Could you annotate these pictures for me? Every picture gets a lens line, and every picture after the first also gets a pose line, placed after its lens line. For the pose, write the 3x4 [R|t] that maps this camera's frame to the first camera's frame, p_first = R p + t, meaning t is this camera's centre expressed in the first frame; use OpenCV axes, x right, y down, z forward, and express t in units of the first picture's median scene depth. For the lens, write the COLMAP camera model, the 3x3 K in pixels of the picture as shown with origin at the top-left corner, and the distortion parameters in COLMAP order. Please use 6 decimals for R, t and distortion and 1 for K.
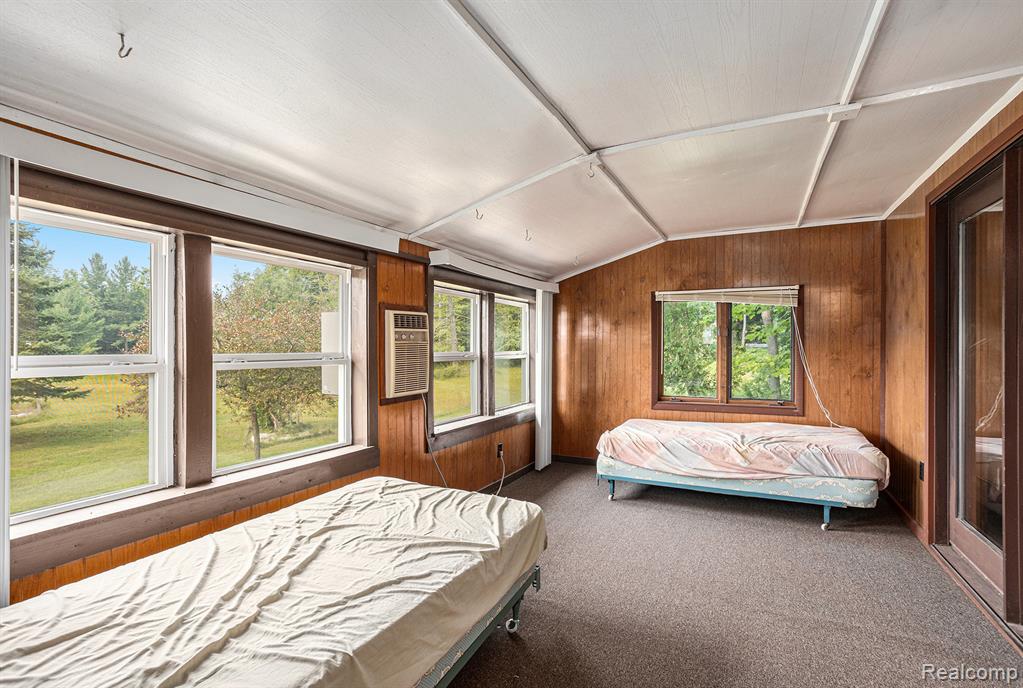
lens RADIAL K [[503.2, 0, 512.0], [0, 503.2, 345.8], [0, 0, 1]] dist [-0.020782, 0.000951]
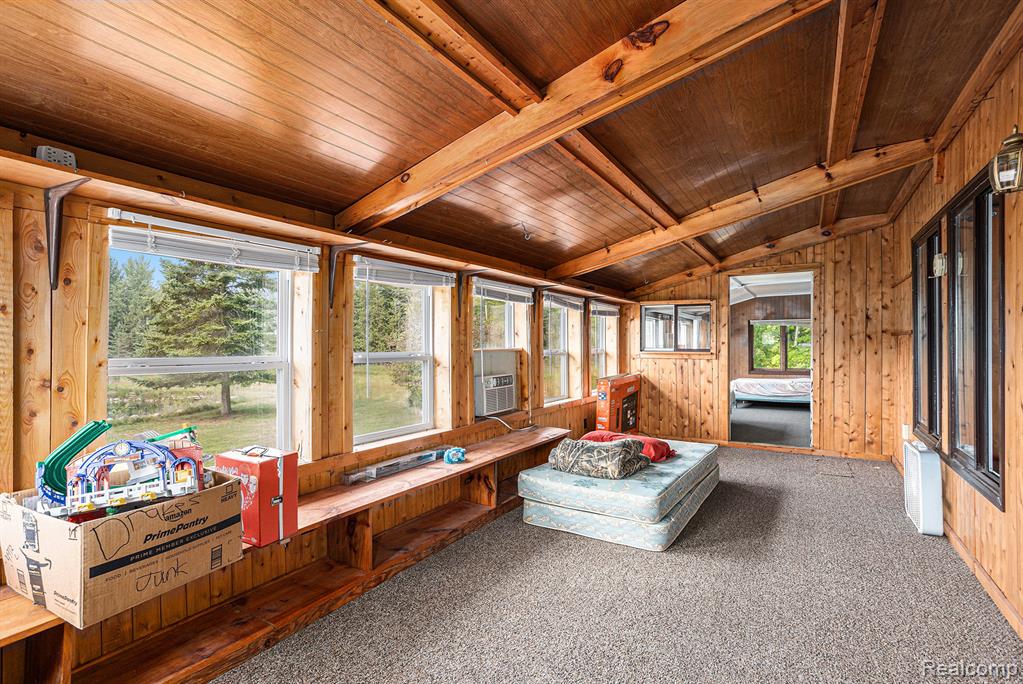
lens RADIAL K [[503.2, 0, 510.5], [0, 503.2, 342.0], [0, 0, 1]] dist [-0.020782, 0.000951]
pose [[0.996141, -0.010232, -0.087164, -0.551593], [0.009123, 0.999872, -0.013112, 0.005246], [0.087287, 0.012266, 0.996108, -1.230476]]
